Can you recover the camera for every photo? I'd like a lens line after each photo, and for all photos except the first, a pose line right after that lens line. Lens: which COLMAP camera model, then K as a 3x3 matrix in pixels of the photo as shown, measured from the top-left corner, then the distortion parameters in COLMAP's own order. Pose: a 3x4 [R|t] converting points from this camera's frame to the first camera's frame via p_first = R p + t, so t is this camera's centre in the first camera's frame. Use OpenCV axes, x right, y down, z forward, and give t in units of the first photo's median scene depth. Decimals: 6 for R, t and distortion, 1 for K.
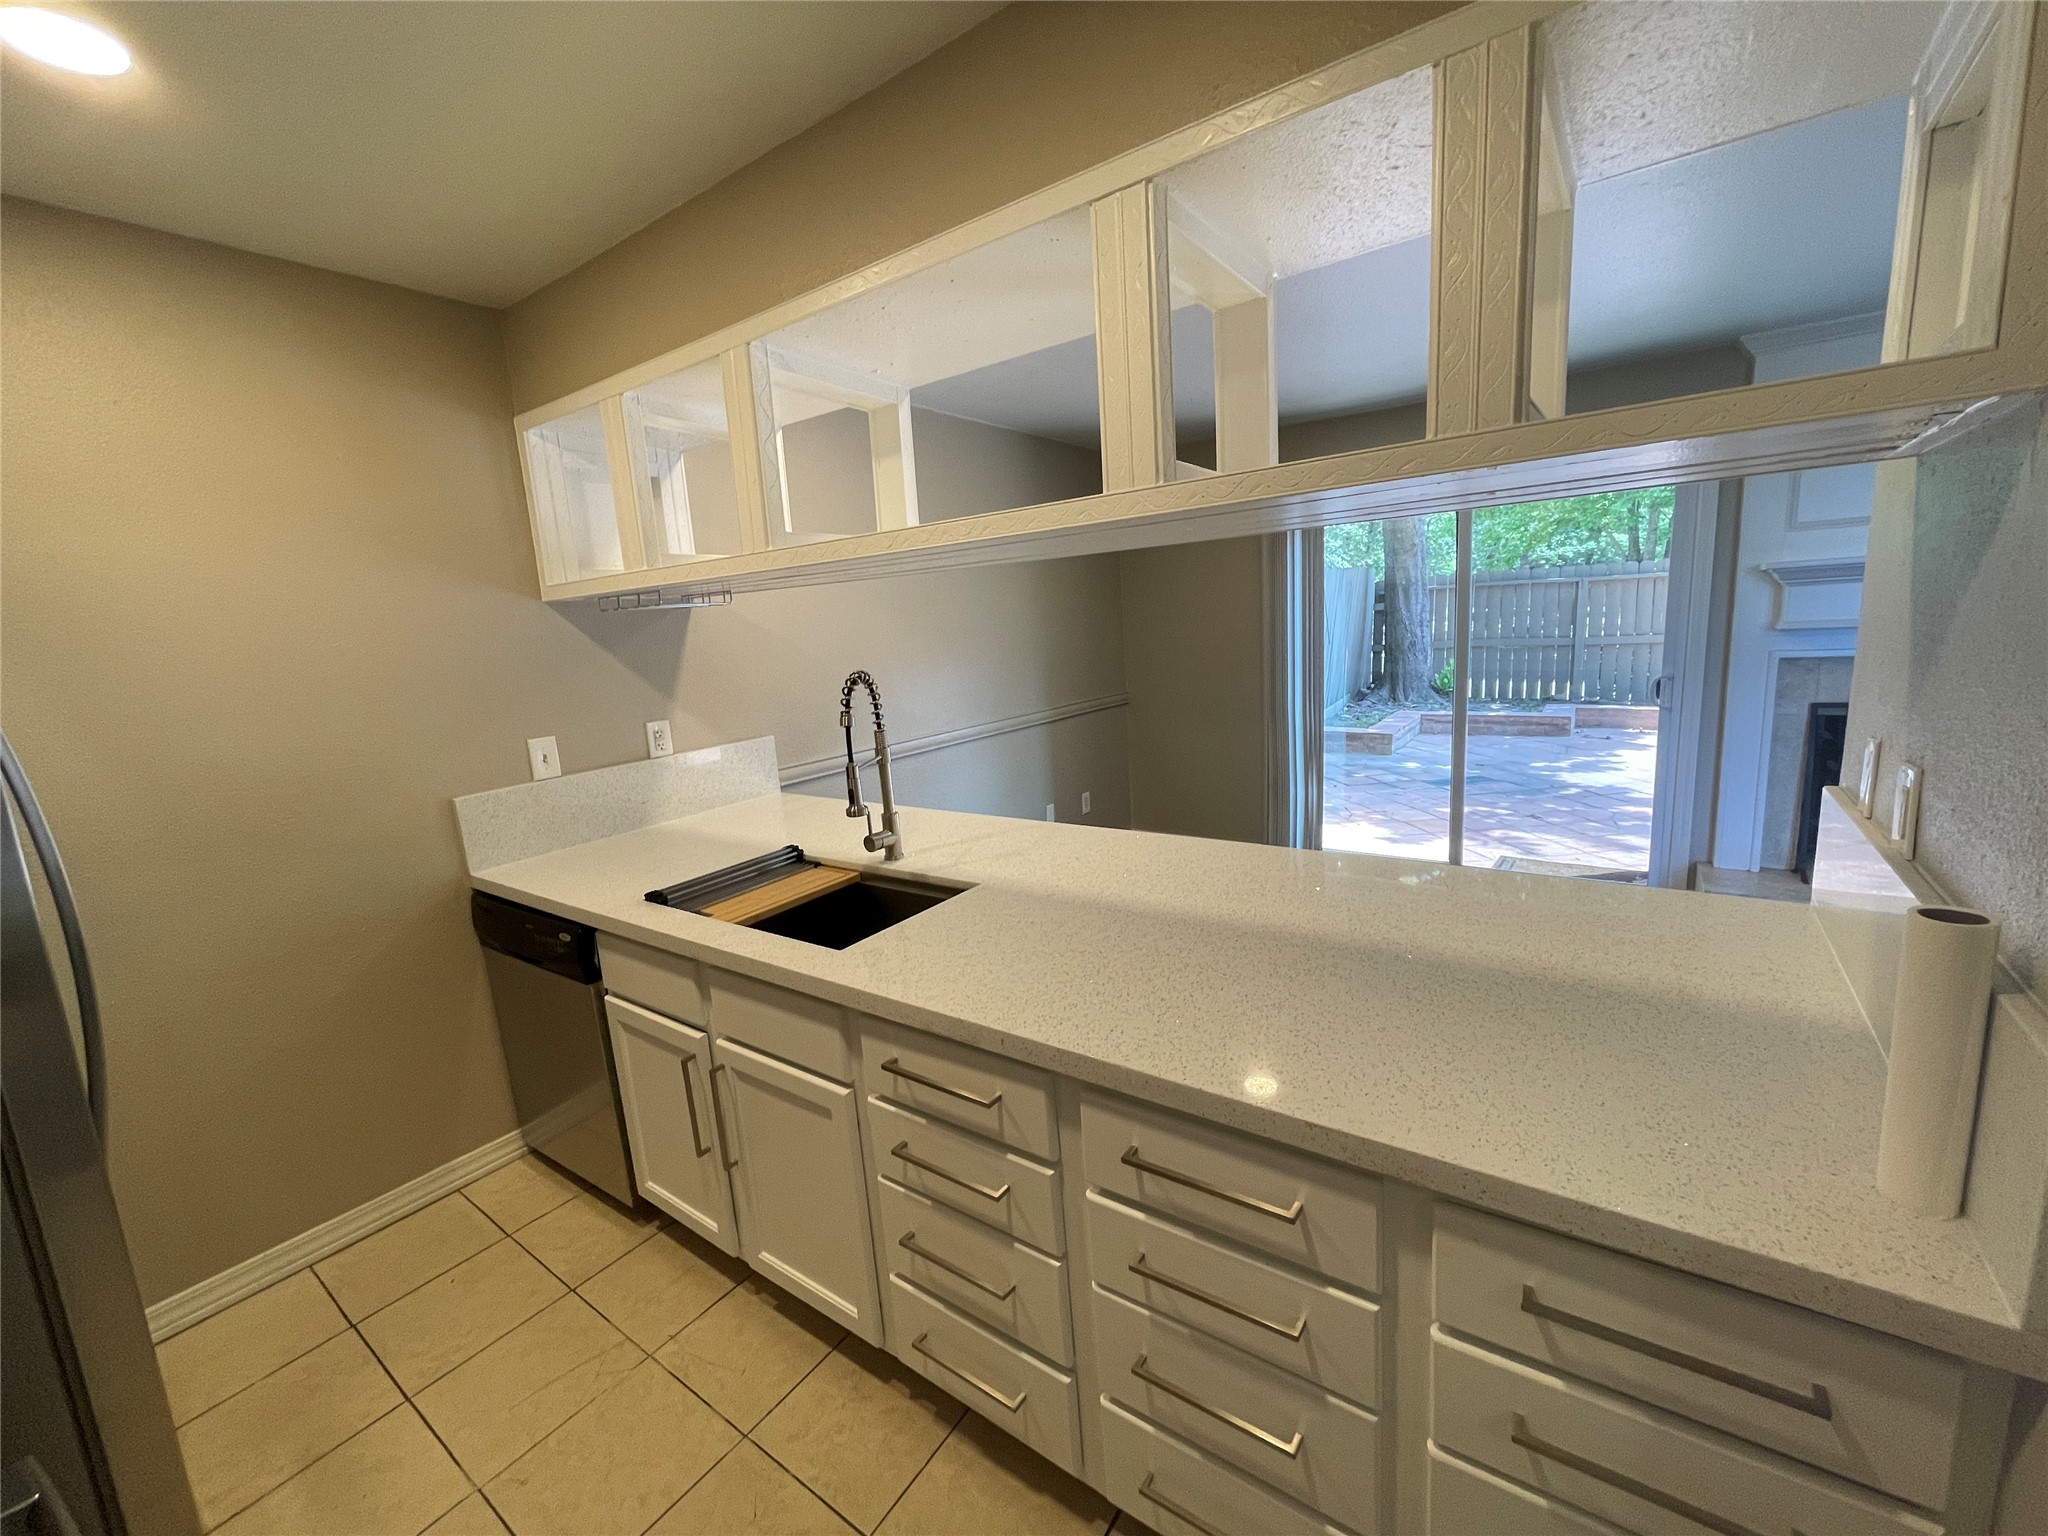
lens RADIAL K [[832.0, 0, 1024.0], [0, 832.0, 768.0], [0, 0, 1]] dist [-0.000362, -0.000222]
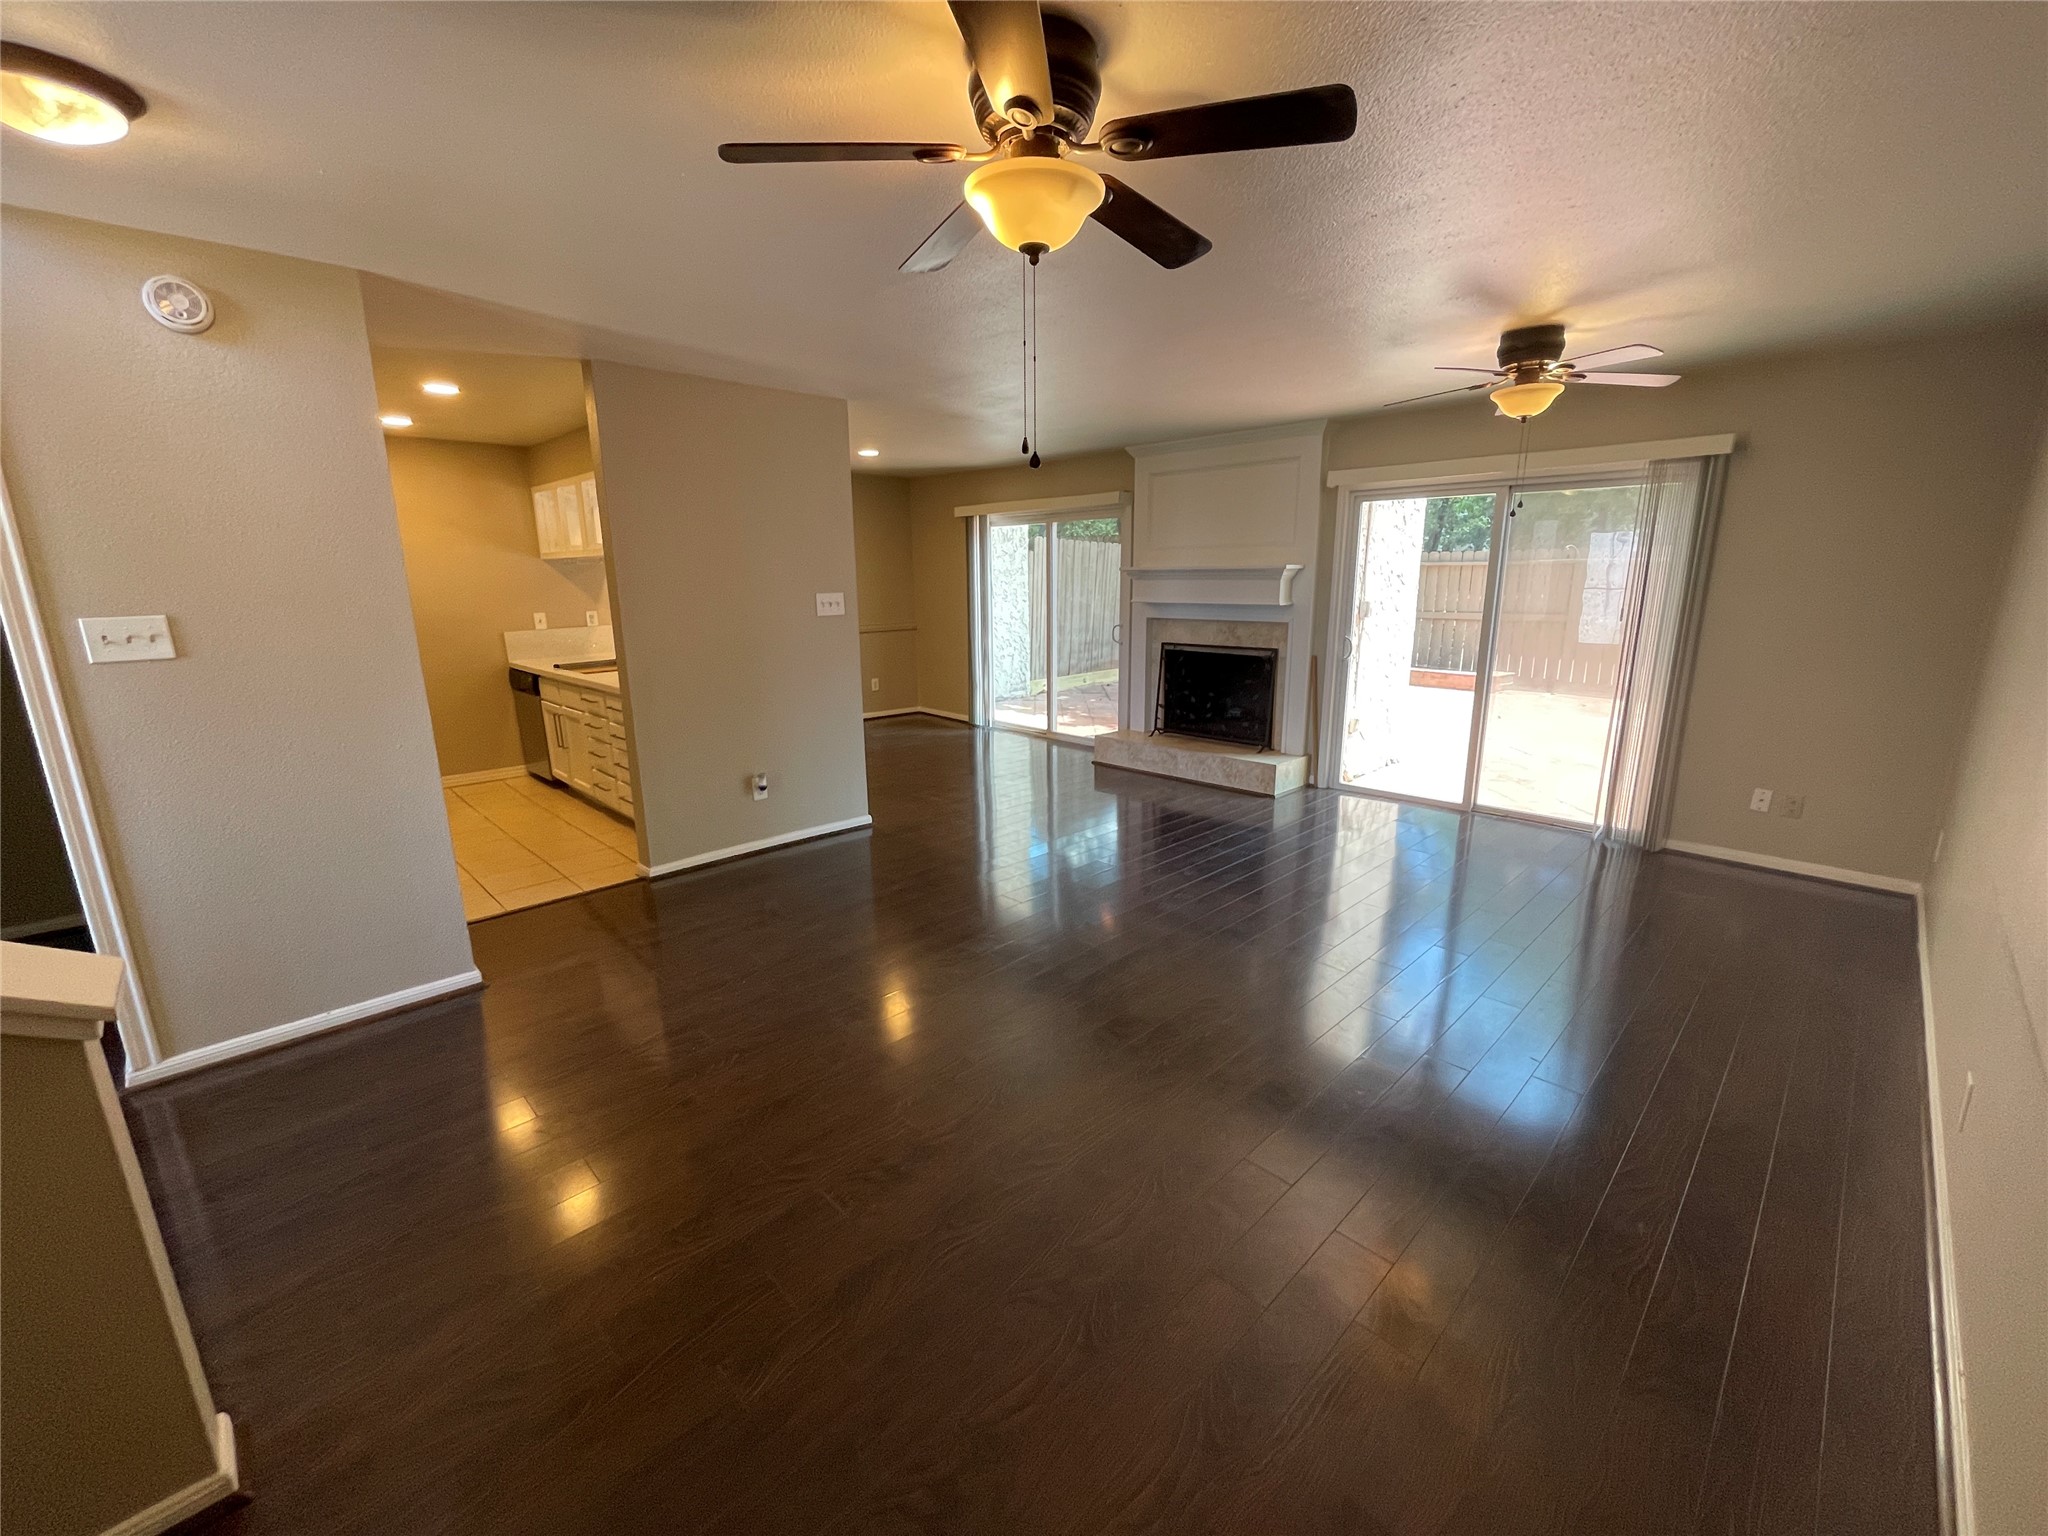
lens RADIAL K [[832.0, 0, 1024.0], [0, 832.0, 768.0], [0, 0, 1]] dist [-0.000362, -0.000222]
pose [[0.983484, 0.090506, -0.156740, 1.321208], [-0.080588, 0.994389, 0.068530, 0.140984], [0.162062, -0.054767, 0.985260, -1.294485]]
